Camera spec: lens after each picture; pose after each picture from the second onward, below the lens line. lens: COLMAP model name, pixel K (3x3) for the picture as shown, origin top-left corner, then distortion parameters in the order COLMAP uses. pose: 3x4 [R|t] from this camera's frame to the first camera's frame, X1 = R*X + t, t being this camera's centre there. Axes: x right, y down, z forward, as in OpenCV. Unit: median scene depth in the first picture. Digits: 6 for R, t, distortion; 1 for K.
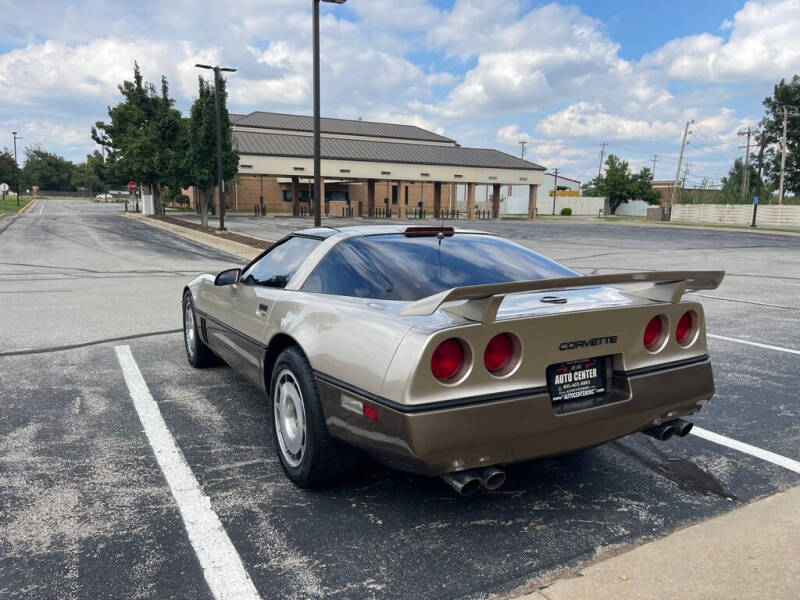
lens RADIAL K [[603.0, 0, 402.9], [0, 603.0, 306.0], [0, 0, 1]] dist [0.073823, -0.096387]
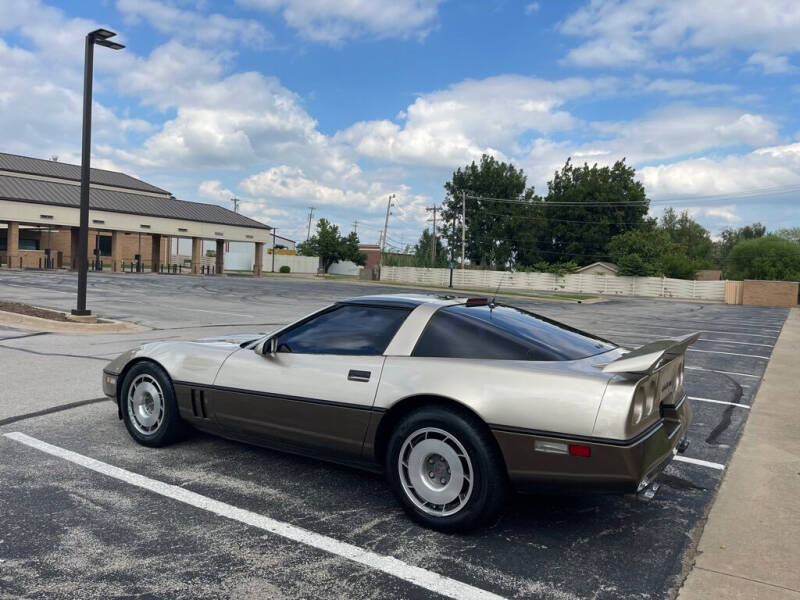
lens RADIAL K [[603.0, 0, 406.4], [0, 603.0, 301.2], [0, 0, 1]] dist [0.073823, -0.096387]
pose [[0.885832, 0.000788, 0.464006, -0.442706], [0.045293, 0.995076, -0.088158, -0.018197], [-0.461791, 0.099109, 0.881434, 0.007715]]
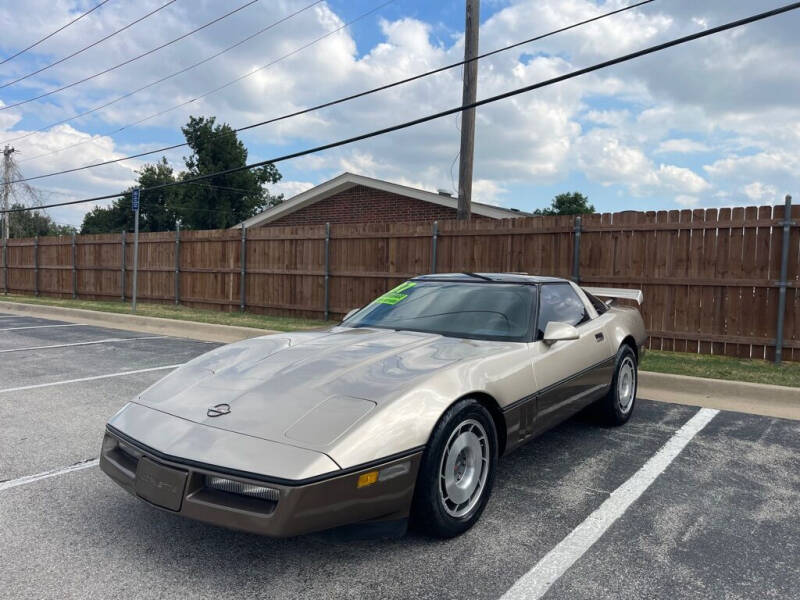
lens RADIAL K [[603.0, 0, 398.1], [0, 603.0, 307.1], [0, 0, 1]] dist [0.073823, -0.096387]
pose [[-0.405082, -0.078599, 0.910896, -0.865397], [0.125847, 0.982021, 0.140701, -0.207518], [-0.905578, 0.171629, -0.387908, 1.301807]]
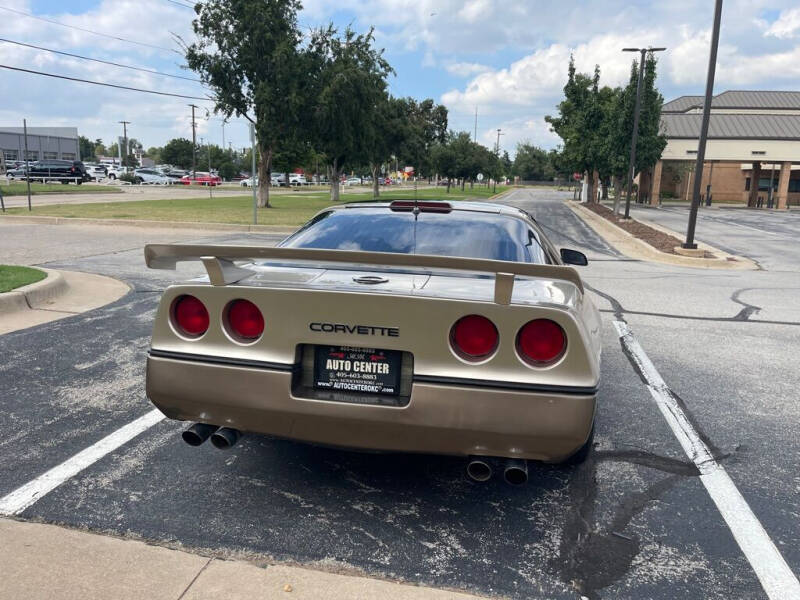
lens RADIAL K [[603.0, 0, 406.9], [0, 603.0, 305.7], [0, 0, 1]] dist [0.073823, -0.096387]
pose [[0.748006, 0.136955, -0.649408, 0.461574], [-0.126641, 0.989952, 0.062905, -0.018849], [0.651498, 0.035188, 0.757834, 0.193248]]
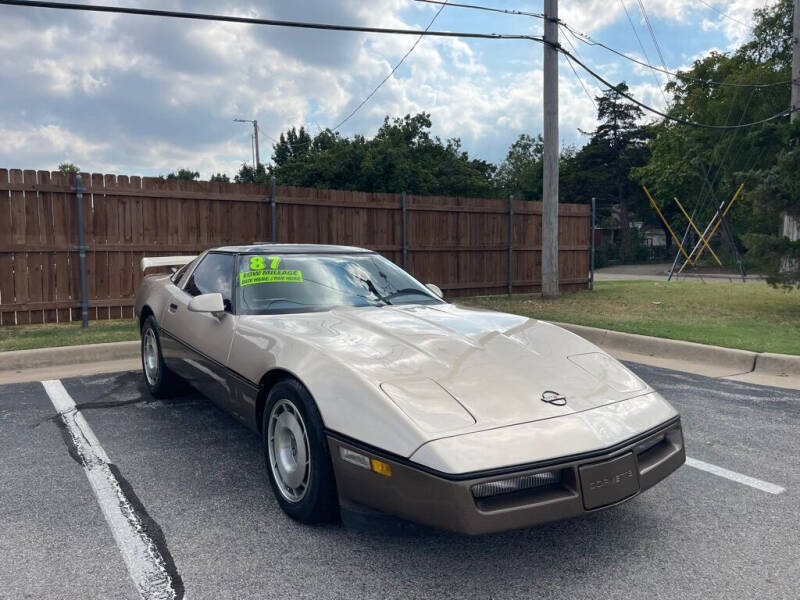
lens RADIAL K [[603.0, 0, 399.5], [0, 603.0, 304.7], [0, 0, 1]] dist [0.073823, -0.096387]
pose [[-0.995784, -0.010452, -0.091136, -0.093046], [-0.033874, 0.965170, 0.259423, -0.264054], [0.085250, 0.261416, -0.961454, 1.729020]]
